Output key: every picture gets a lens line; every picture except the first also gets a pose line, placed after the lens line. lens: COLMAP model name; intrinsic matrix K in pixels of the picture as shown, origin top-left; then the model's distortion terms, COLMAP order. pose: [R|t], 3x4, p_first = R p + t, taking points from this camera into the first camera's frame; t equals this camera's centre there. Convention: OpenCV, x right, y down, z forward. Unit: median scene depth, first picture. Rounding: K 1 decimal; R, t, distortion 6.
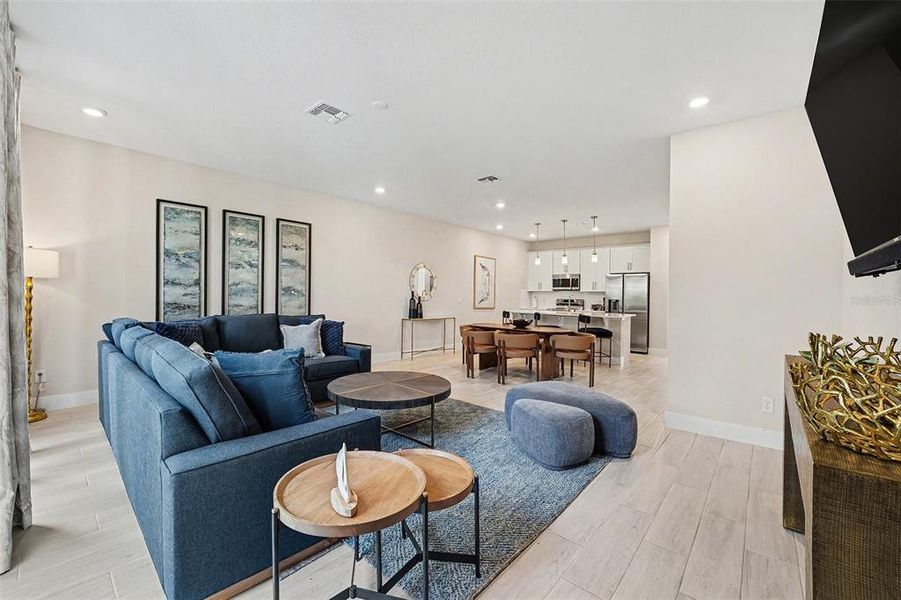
lens RADIAL K [[368.9, 0, 459.2], [0, 368.9, 298.3], [0, 0, 1]] dist [-0.025490, 0.001404]
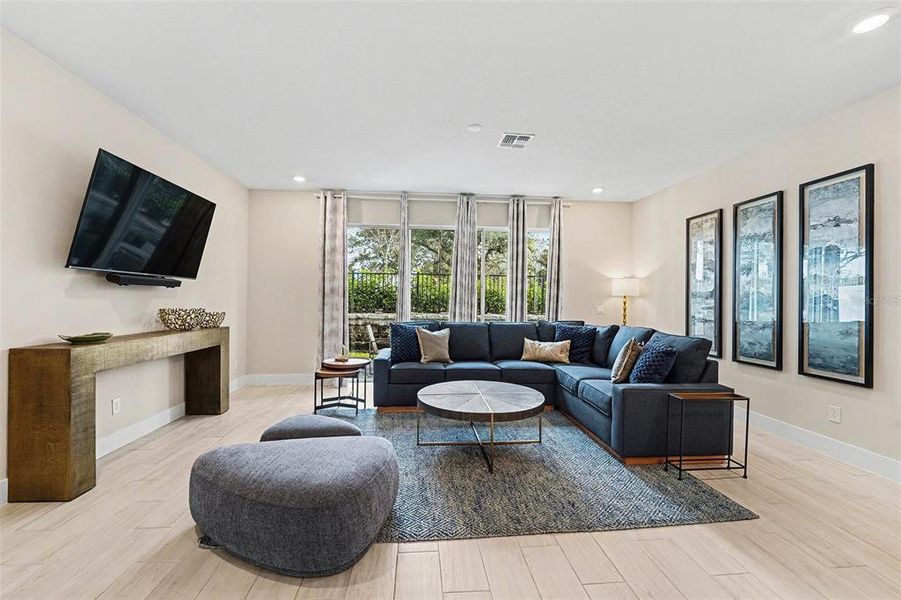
lens RADIAL K [[368.9, 0, 448.4], [0, 368.9, 298.4], [0, 0, 1]] dist [-0.025490, 0.001404]
pose [[-0.710477, -0.026337, -0.703227, 0.207438], [-0.025689, 0.999604, -0.011482, -0.002715], [0.703251, 0.009907, -0.710872, 0.599487]]
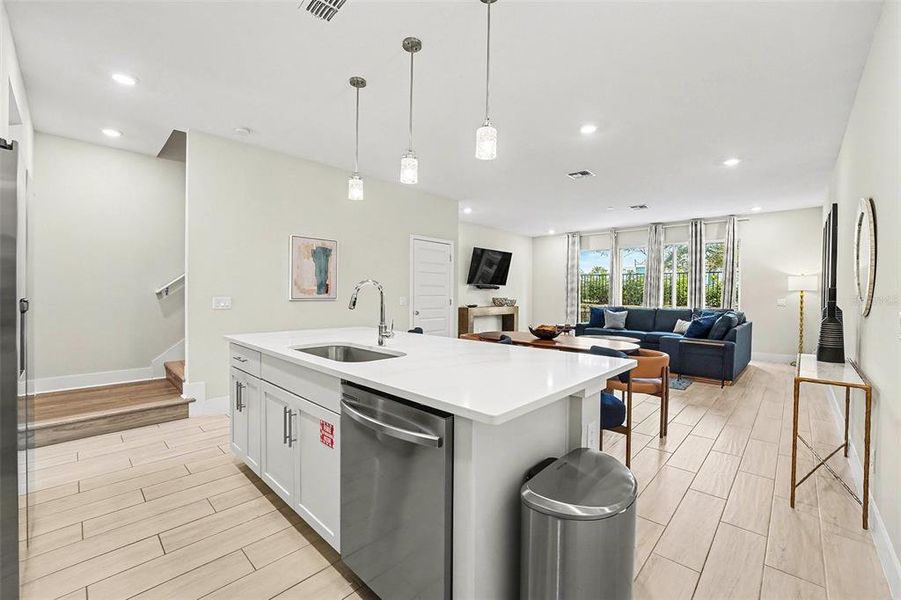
lens RADIAL K [[368.9, 0, 444.2], [0, 368.9, 297.8], [0, 0, 1]] dist [-0.025490, 0.001404]
pose [[-0.996482, -0.026198, 0.079609, 0.205728], [-0.024629, 0.999484, 0.020619, -0.004803], [-0.080108, 0.018586, -0.996613, 1.134662]]
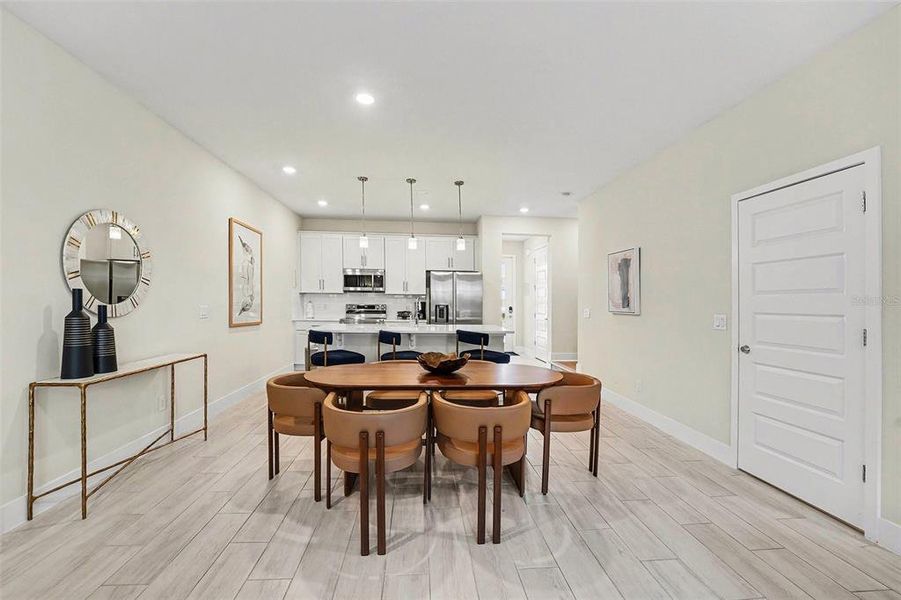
lens RADIAL K [[368.9, 0, 448.6], [0, 368.9, 297.4], [0, 0, 1]] dist [-0.025490, 0.001404]
pose [[0.708876, 0.000519, 0.705333, -0.095123], [0.005119, 0.999970, -0.005881, -0.007329], [-0.705314, 0.007780, 0.708852, 0.450767]]
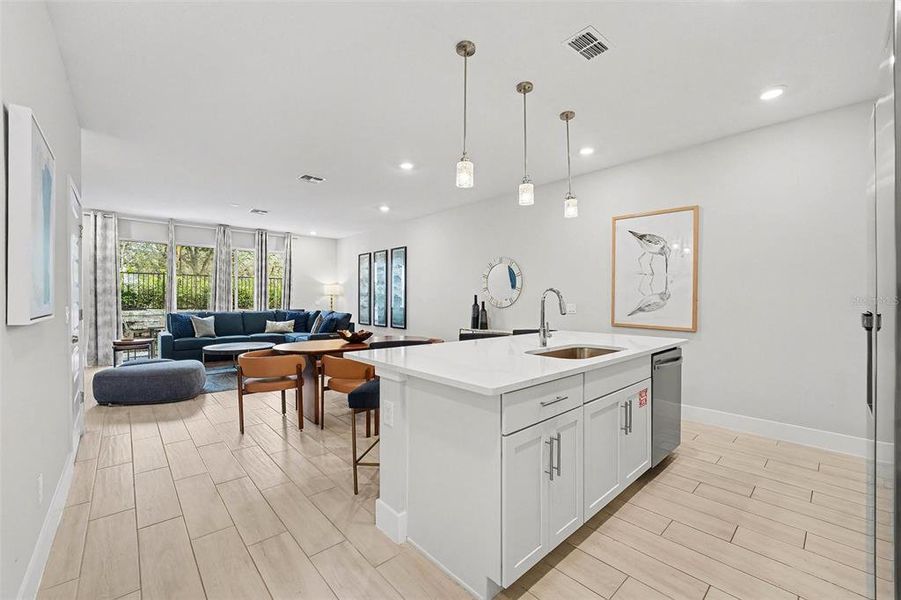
lens RADIAL K [[368.9, 0, 450.1], [0, 368.9, 303.1], [0, 0, 1]] dist [-0.025490, 0.001404]
pose [[-0.135000, -0.005562, -0.990830, 0.562171], [-0.013061, 0.999907, -0.003834, 0.001948], [0.990760, 0.012423, -0.135060, 0.850735]]
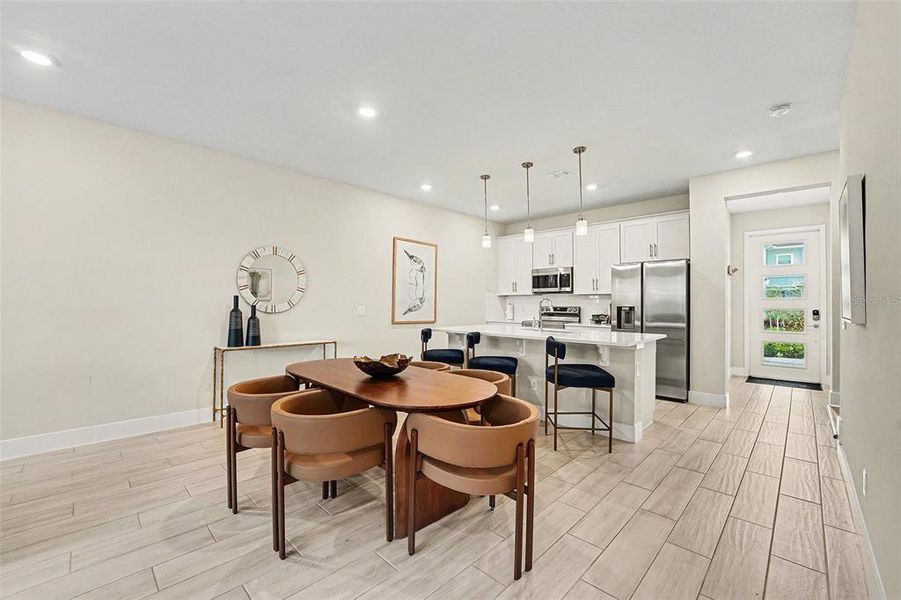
lens RADIAL K [[368.9, 0, 454.9], [0, 368.9, 303.7], [0, 0, 1]] dist [-0.025490, 0.001404]
pose [[0.997401, -0.012256, -0.070999, 0.187756], [0.011757, 0.999903, -0.007443, -0.000076], [0.071083, 0.006589, 0.997449, 0.392078]]
